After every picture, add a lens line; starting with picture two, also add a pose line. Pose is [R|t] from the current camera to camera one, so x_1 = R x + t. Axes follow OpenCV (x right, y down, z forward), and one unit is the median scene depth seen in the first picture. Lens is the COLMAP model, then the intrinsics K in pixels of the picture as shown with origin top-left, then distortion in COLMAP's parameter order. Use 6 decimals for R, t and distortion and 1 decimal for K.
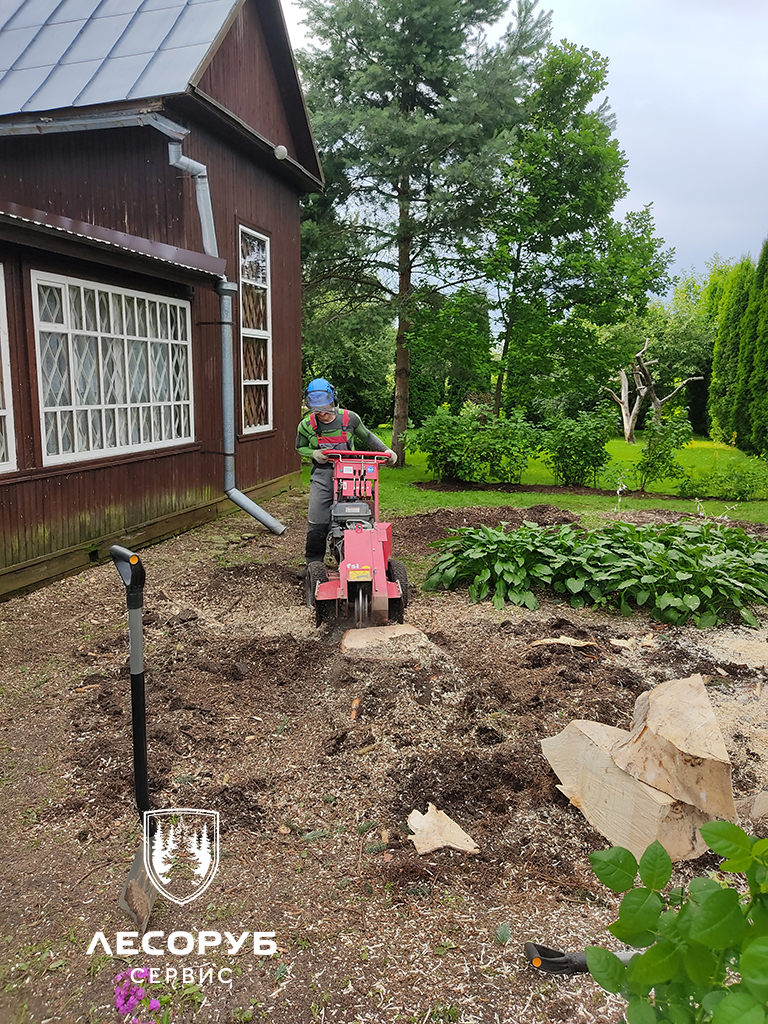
lens RADIAL K [[752.9, 0, 384.0], [0, 752.9, 512.0], [0, 0, 1]] dist [0.100607, -0.144967]
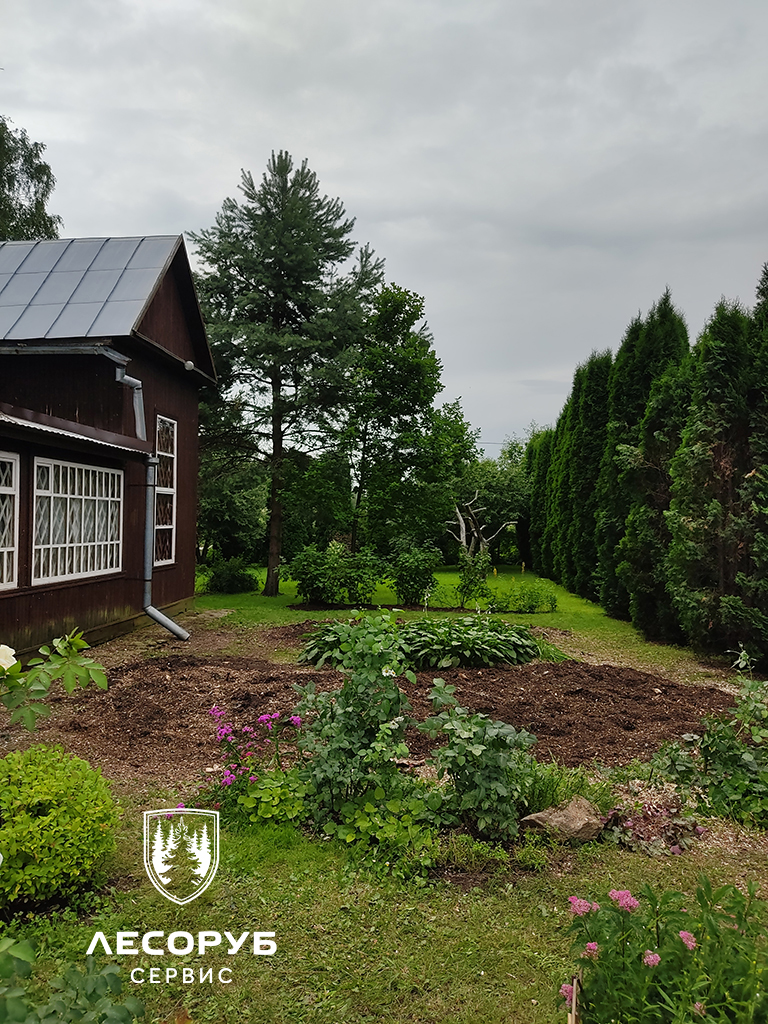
lens RADIAL K [[752.9, 0, 384.0], [0, 752.9, 512.0], [0, 0, 1]] dist [0.100607, -0.144967]
pose [[0.985371, 0.000395, 0.170424, -0.015247], [0.031113, 0.982774, -0.182171, 0.042740], [-0.167560, 0.184808, 0.968385, -0.267206]]
